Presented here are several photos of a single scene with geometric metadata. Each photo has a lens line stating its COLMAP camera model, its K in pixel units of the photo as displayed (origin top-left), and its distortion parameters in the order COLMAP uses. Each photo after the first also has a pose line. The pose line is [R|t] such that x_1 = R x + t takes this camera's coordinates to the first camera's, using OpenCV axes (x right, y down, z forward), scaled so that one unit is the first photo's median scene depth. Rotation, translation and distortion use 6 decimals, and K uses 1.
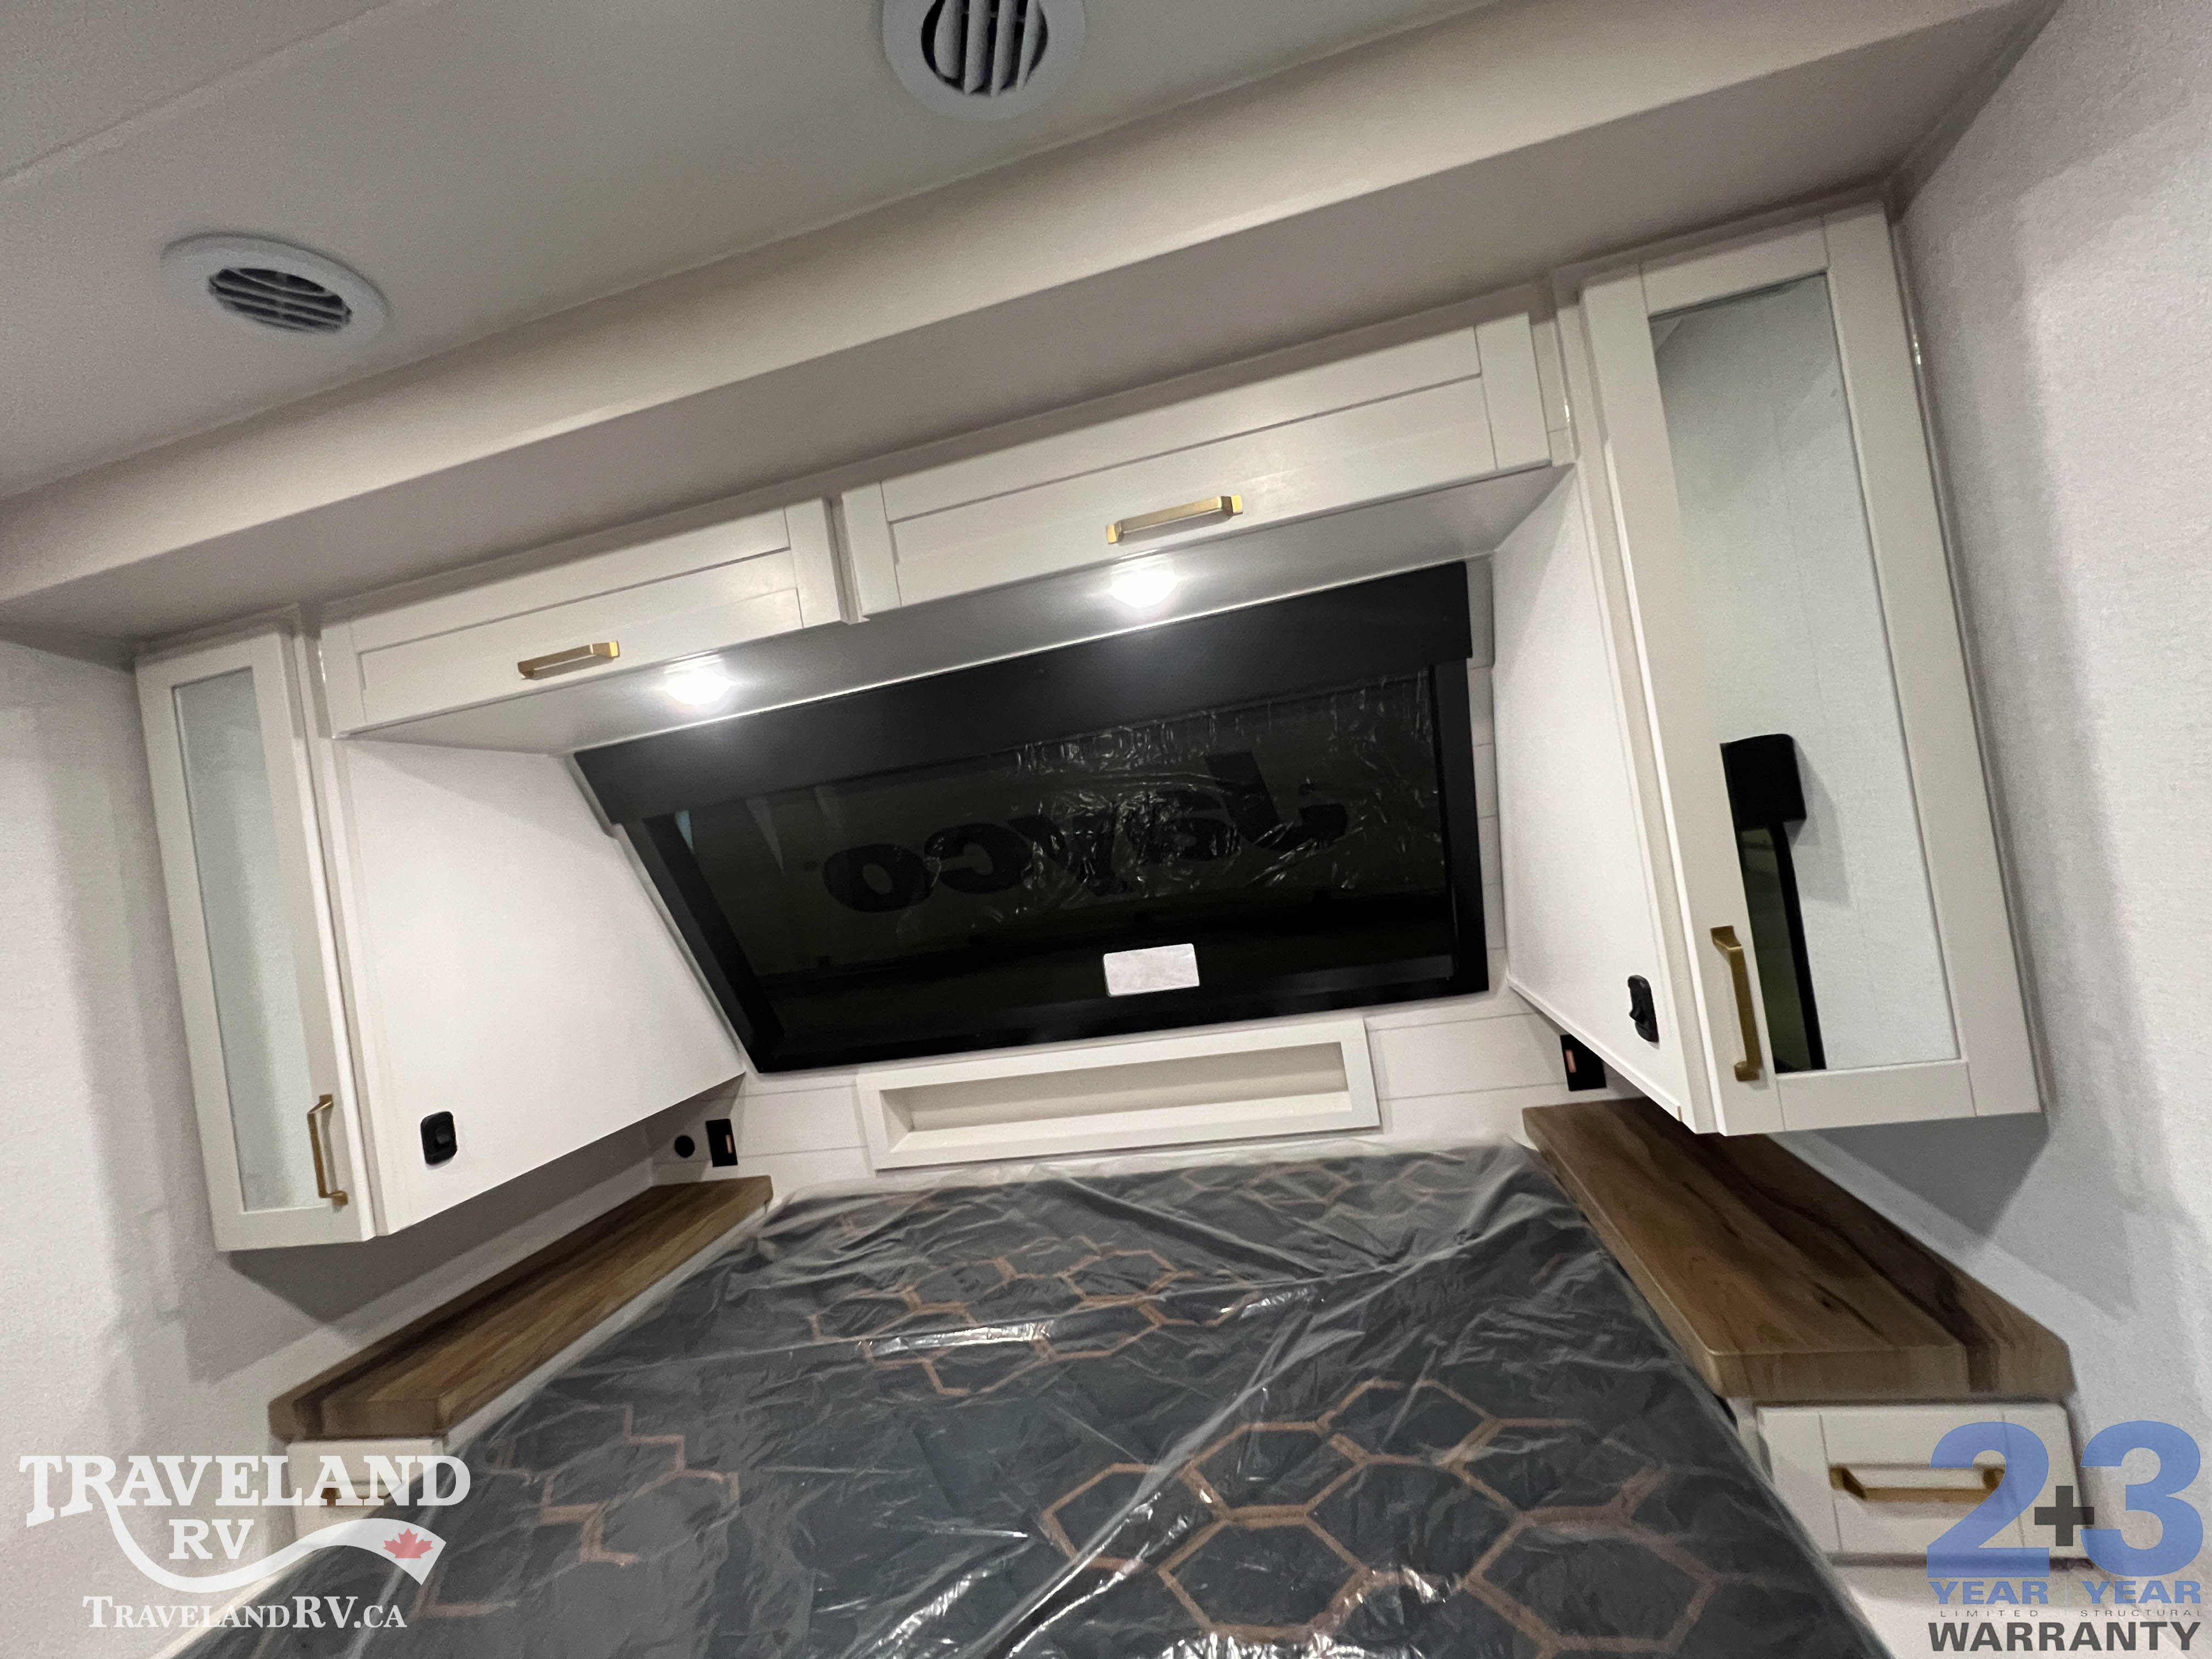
lens RADIAL K [[902.1, 0, 1110.3], [0, 902.1, 832.4], [0, 0, 1]] dist [-0.001723, 0.000192]
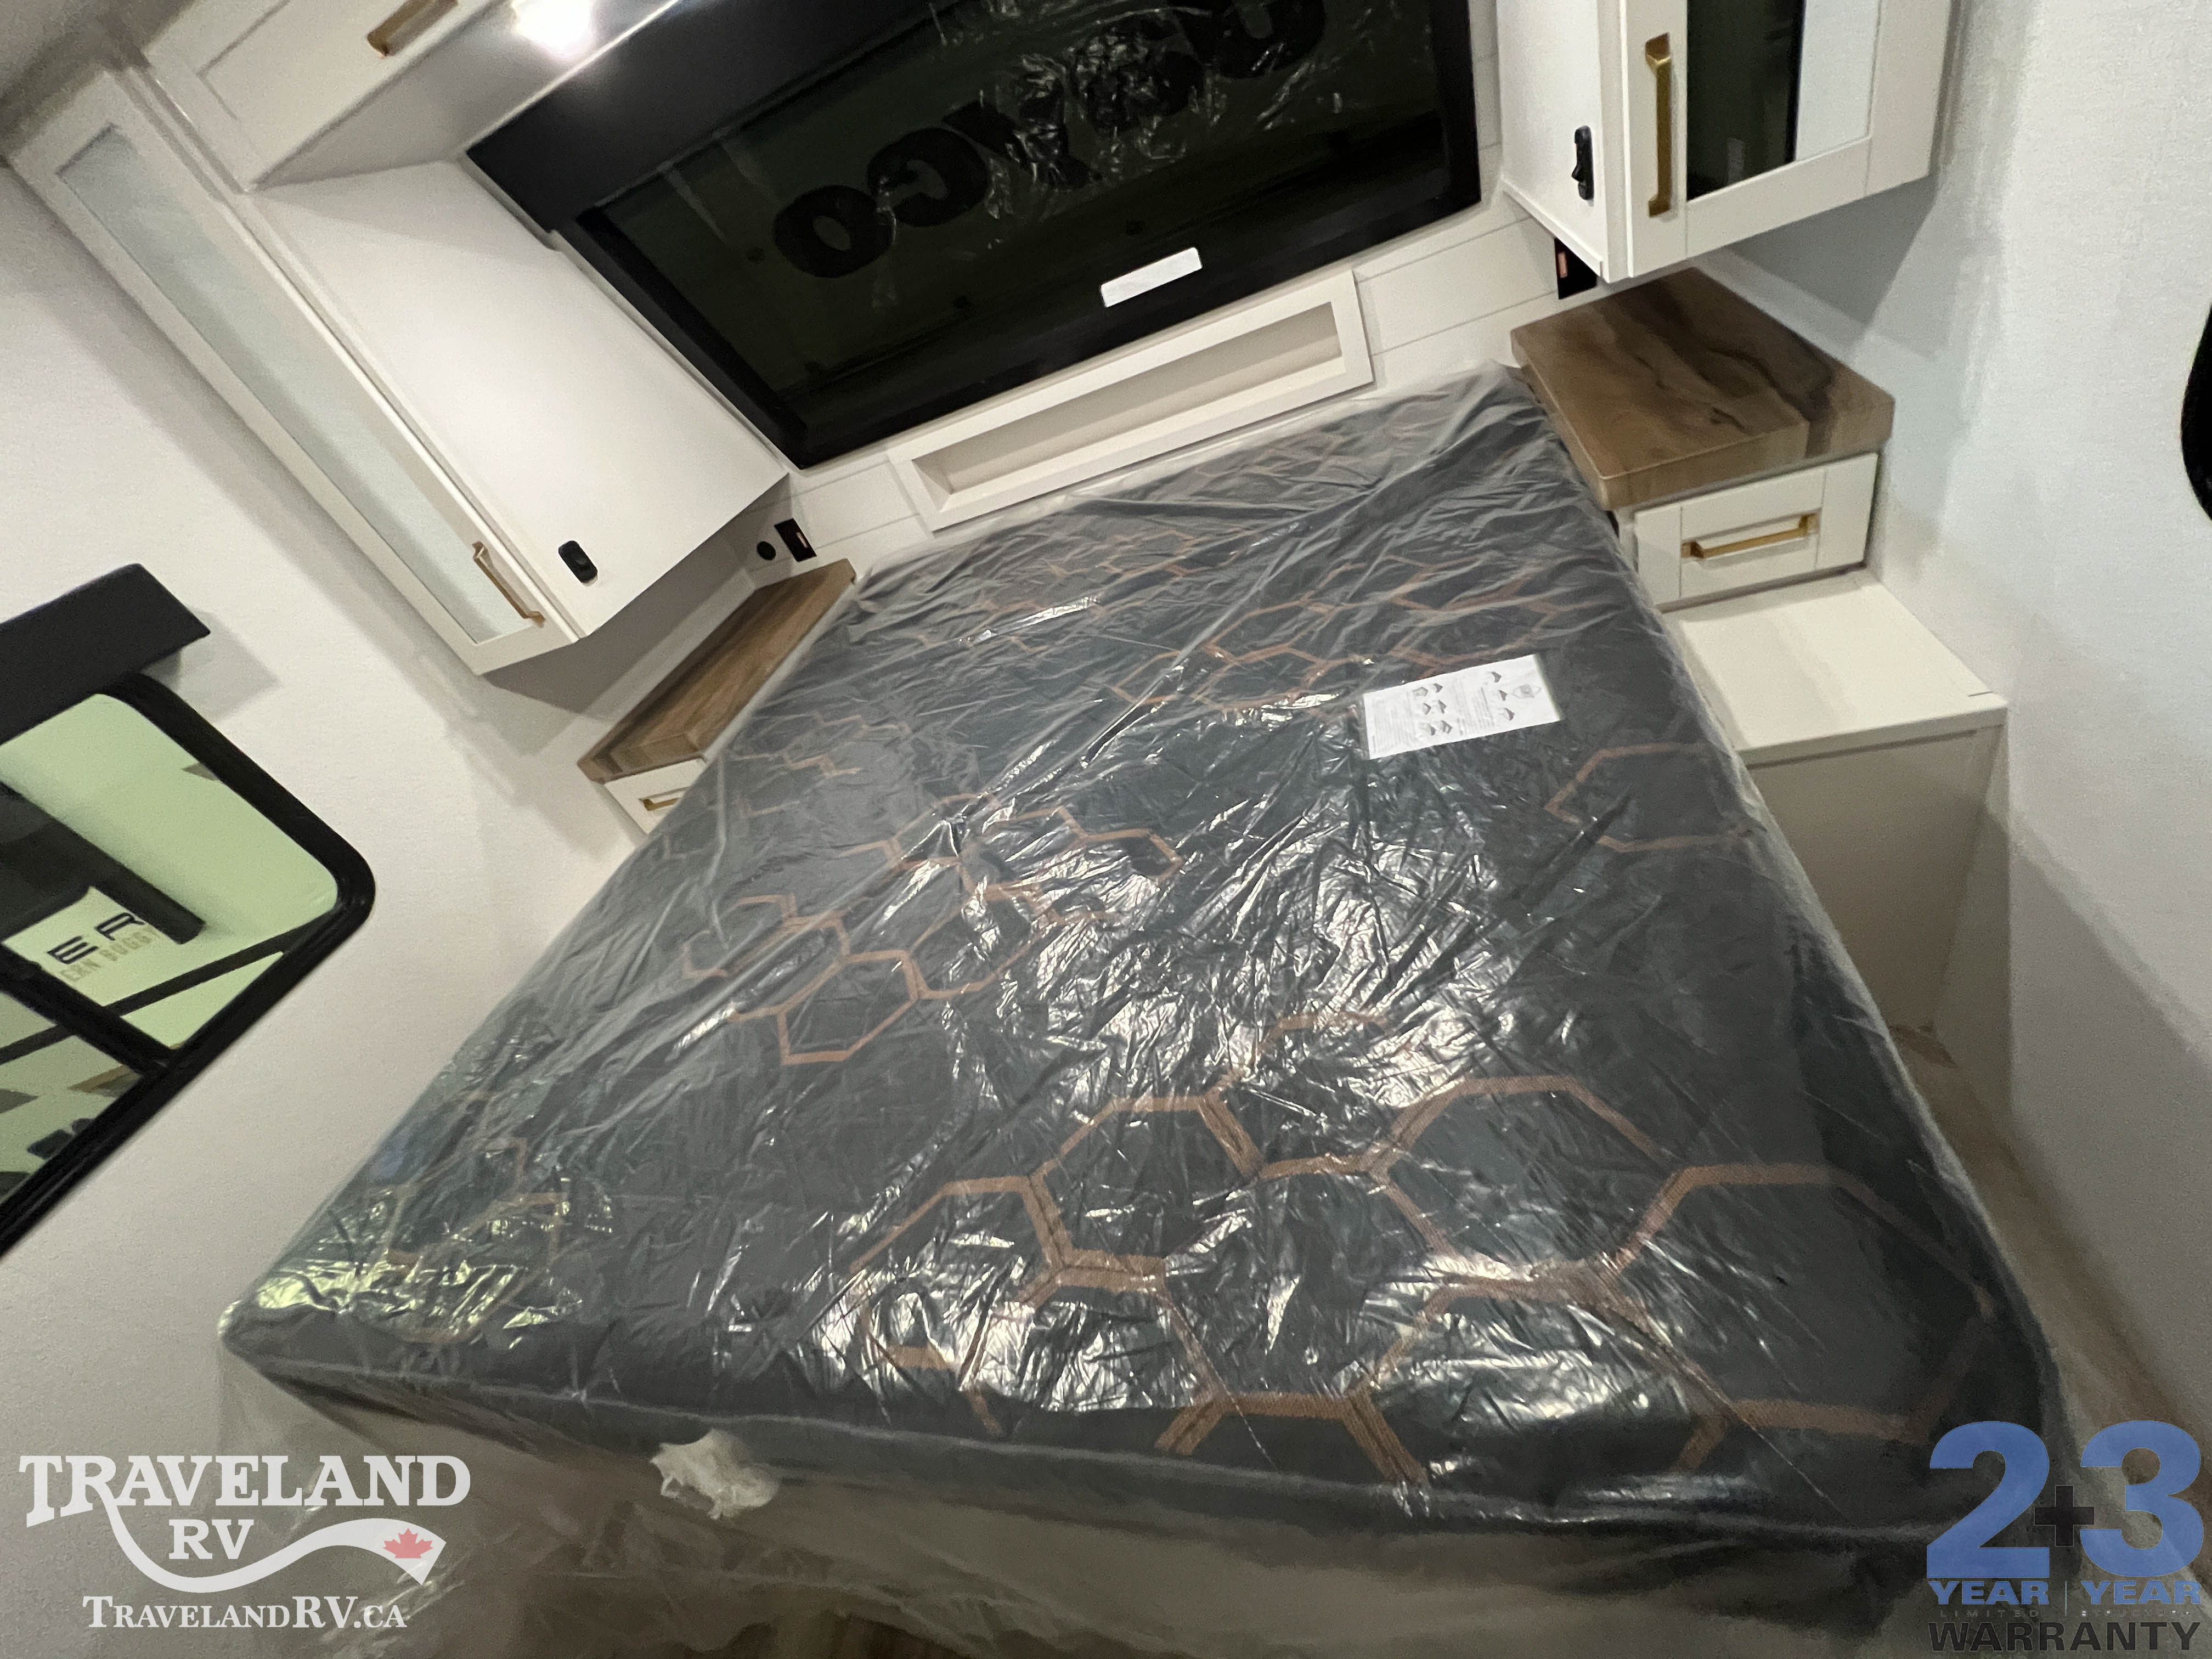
lens RADIAL K [[902.1, 0, 1110.3], [0, 902.1, 832.4], [0, 0, 1]] dist [-0.001723, 0.000192]
pose [[0.977117, -0.178703, -0.115357, 0.034278], [0.211730, 0.765415, 0.607709, 0.030236], [-0.020303, -0.618227, 0.785737, -0.200574]]
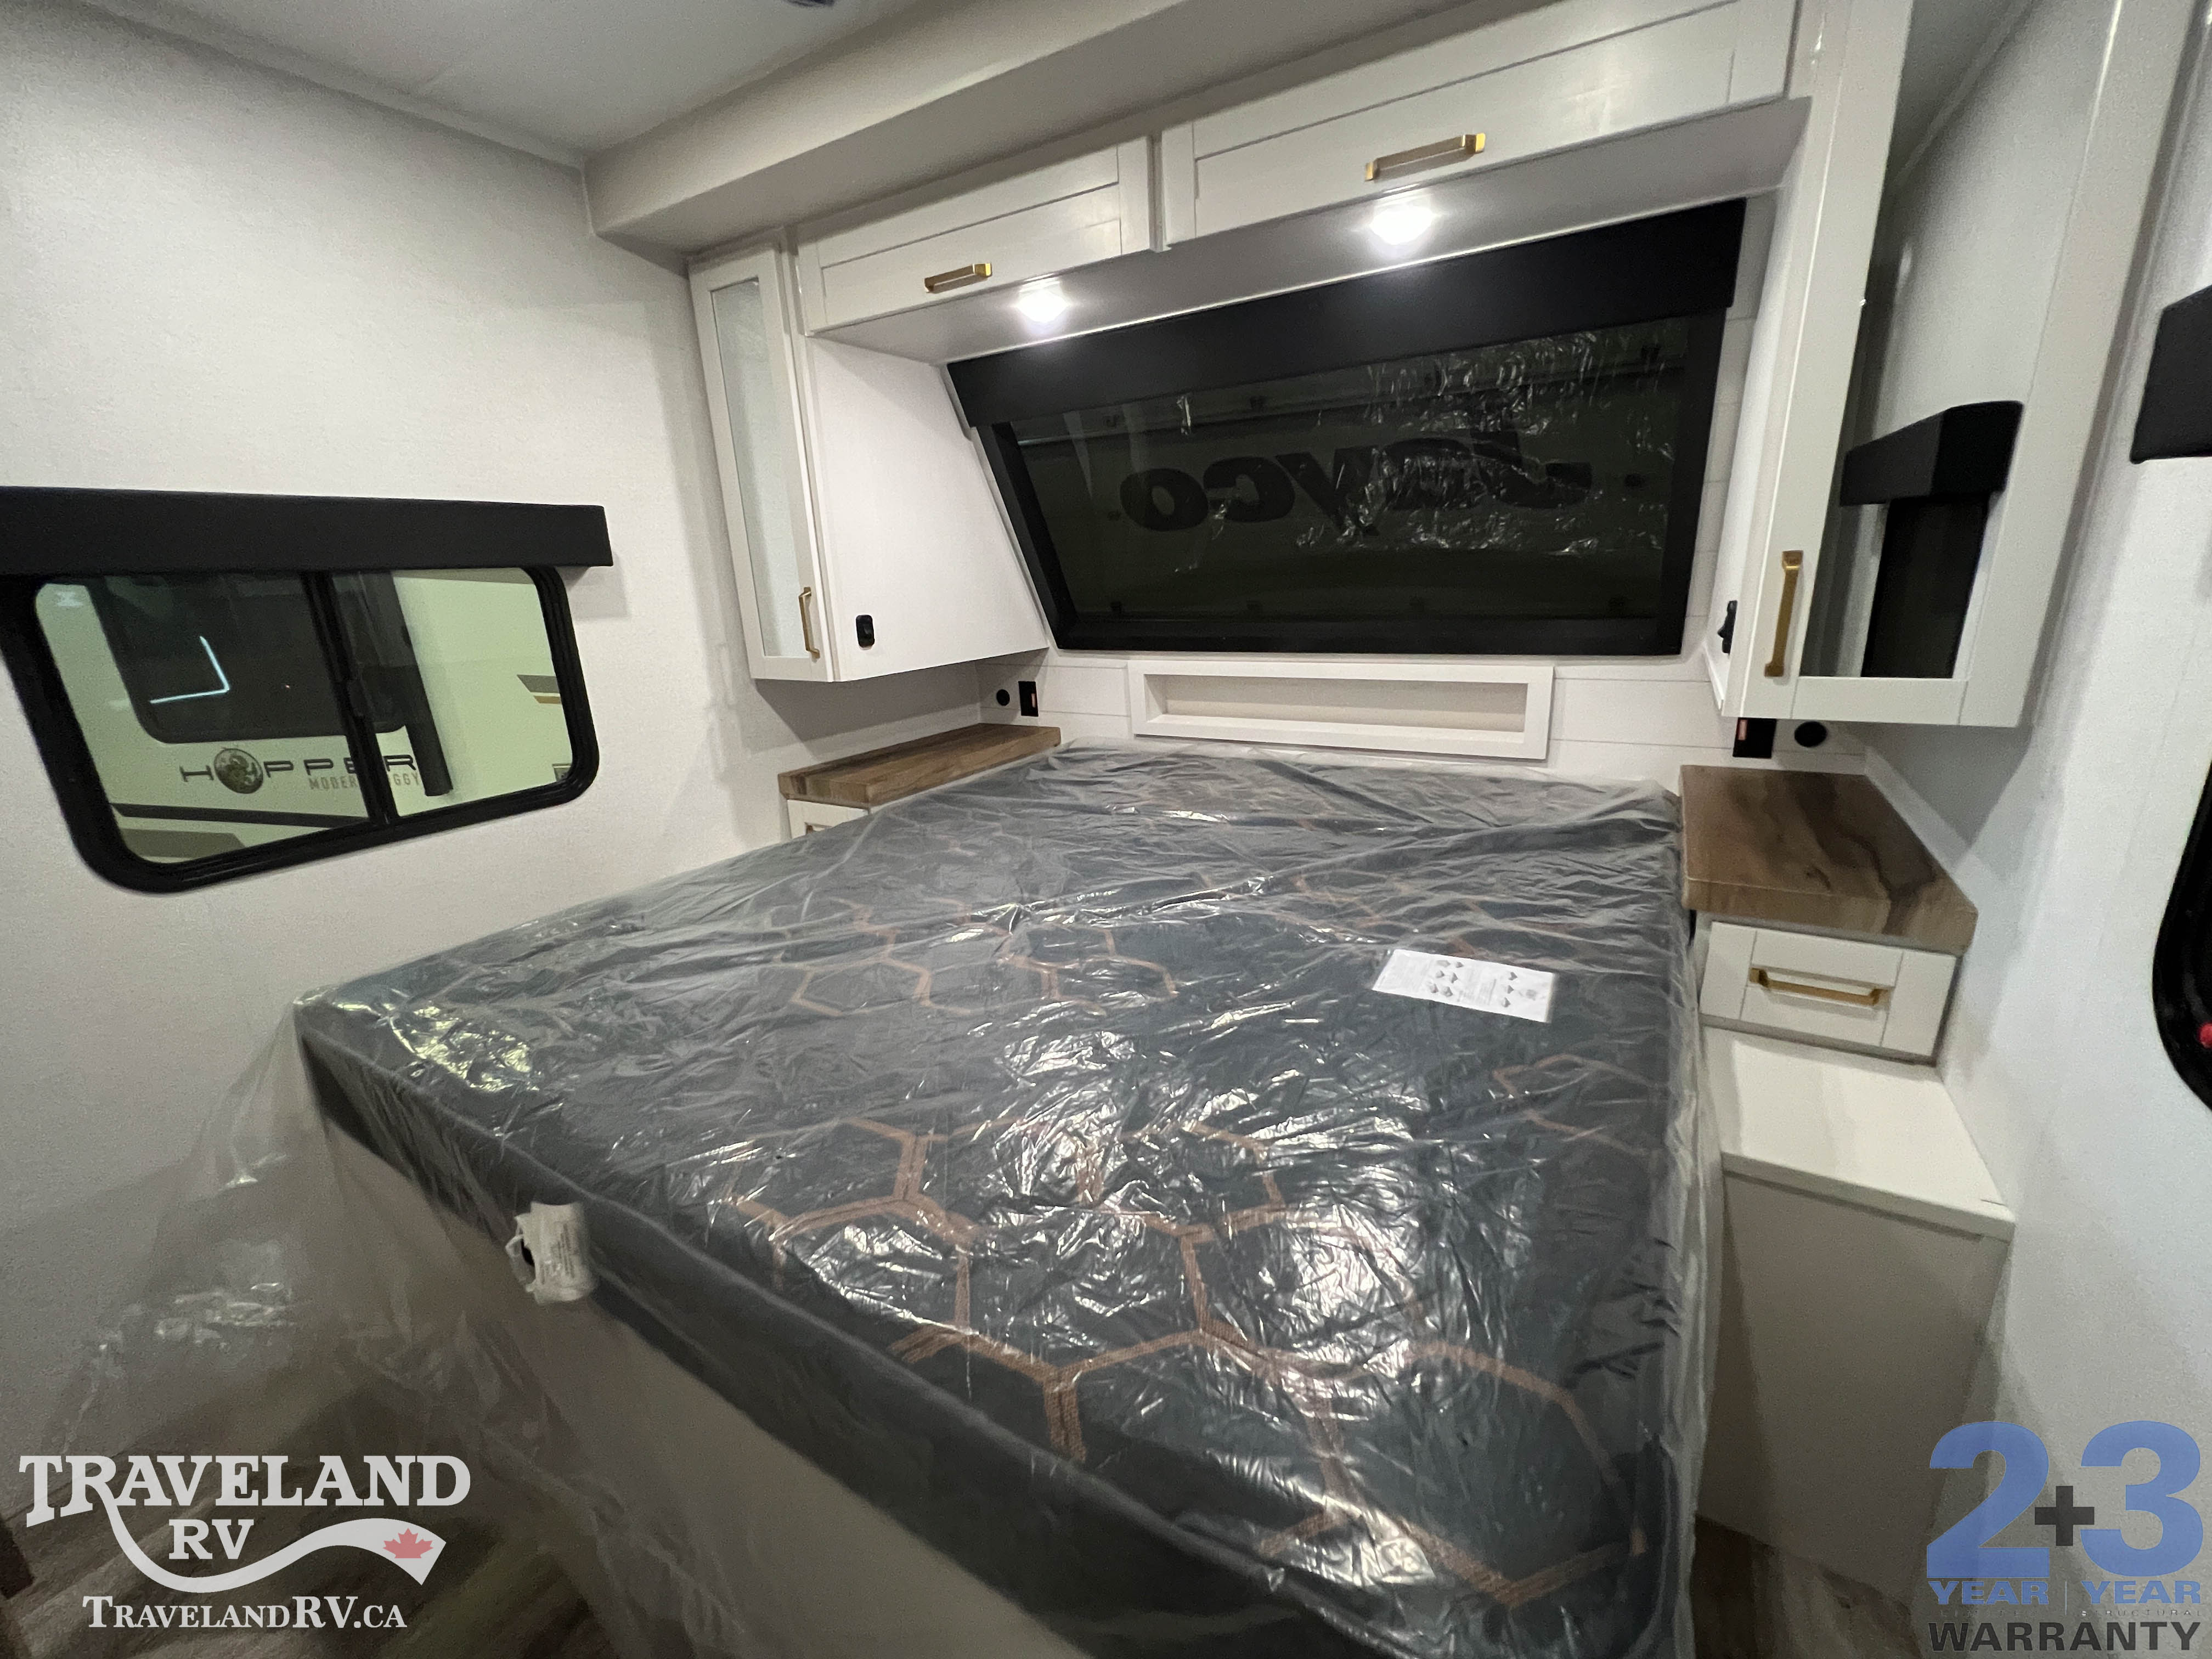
lens RADIAL K [[902.1, 0, 1110.3], [0, 902.1, 832.4], [0, 0, 1]] dist [-0.001723, 0.000192]
pose [[0.941124, 0.200584, -0.272125, 0.138955], [-0.100036, 0.934144, 0.342590, 0.090691], [0.322922, -0.295197, 0.899211, -0.354481]]
